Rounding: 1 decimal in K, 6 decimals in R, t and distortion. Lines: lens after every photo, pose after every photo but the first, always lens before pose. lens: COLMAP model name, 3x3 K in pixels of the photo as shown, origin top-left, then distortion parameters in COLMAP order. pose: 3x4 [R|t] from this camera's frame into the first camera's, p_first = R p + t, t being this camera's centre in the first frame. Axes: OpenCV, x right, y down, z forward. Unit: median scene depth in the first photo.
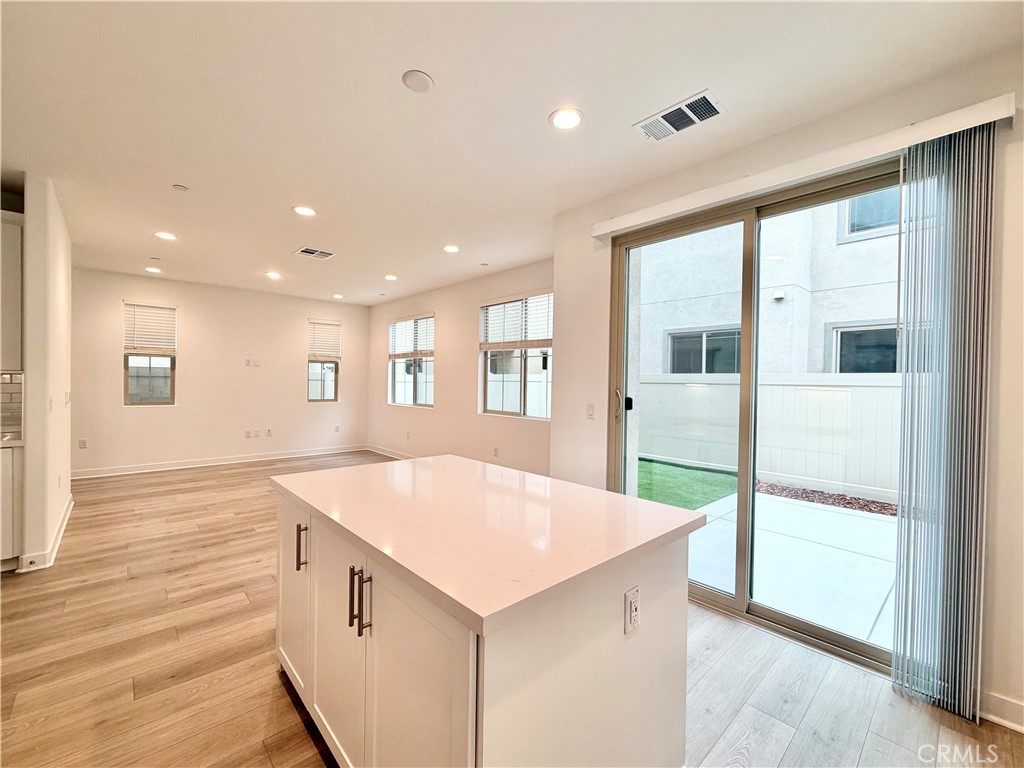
lens RADIAL K [[409.4, 0, 506.9], [0, 409.4, 389.9], [0, 0, 1]] dist [-0.001948, 0.000743]
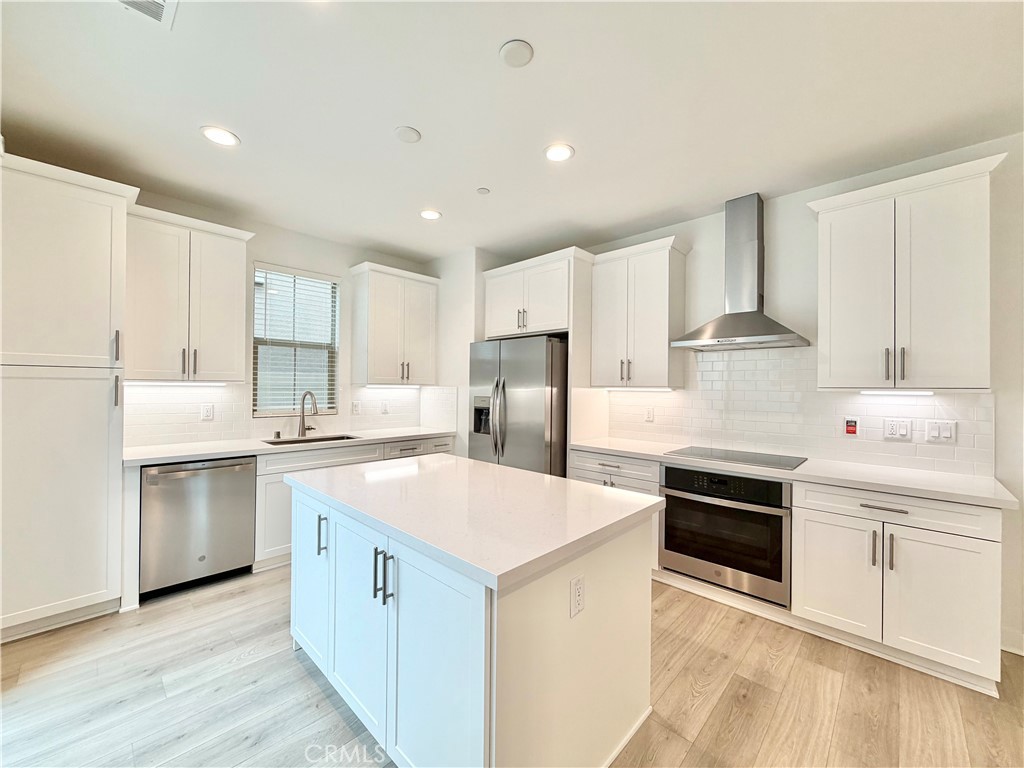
lens RADIAL K [[409.4, 0, 506.8], [0, 409.4, 386.2], [0, 0, 1]] dist [-0.001948, 0.000743]
pose [[-0.998506, -0.021356, -0.050287, -0.097343], [-0.022286, 0.999589, 0.018005, -0.024432], [0.049882, 0.019099, -0.998572, 1.044178]]
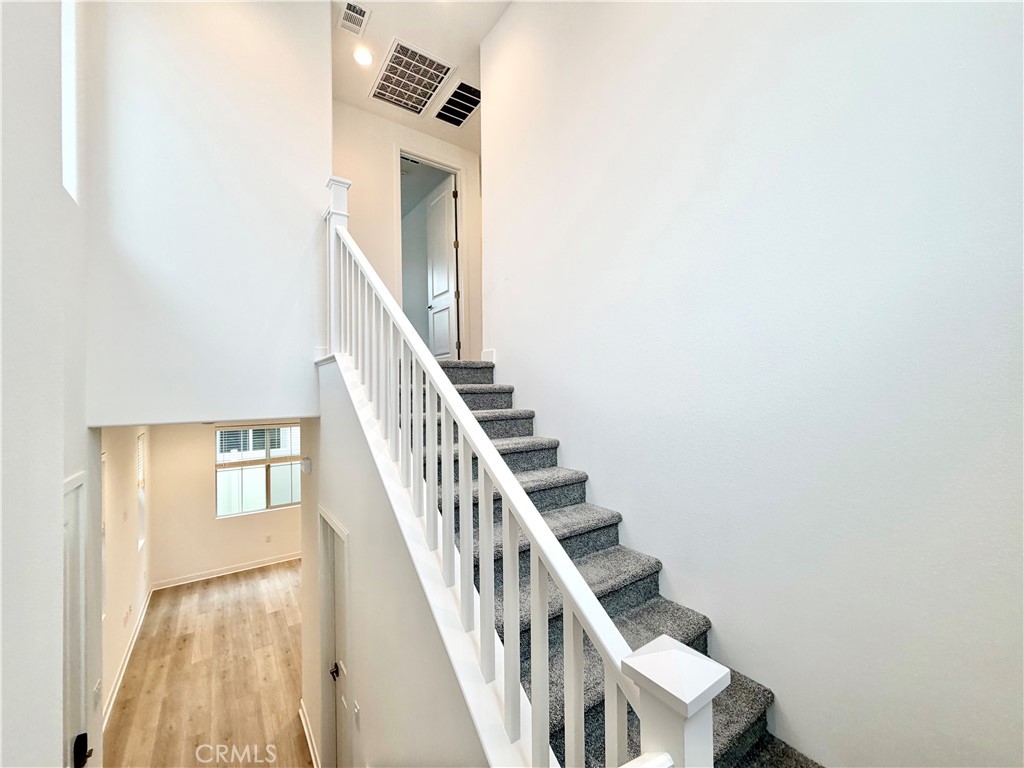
lens RADIAL K [[409.4, 0, 501.8], [0, 409.4, 383.8], [0, 0, 1]] dist [-0.001948, 0.000743]
pose [[0.151317, 0.006032, 0.988467, -2.368634], [0.043987, 0.998950, -0.012830, -0.480209], [-0.987506, 0.045421, 0.150893, 0.542326]]
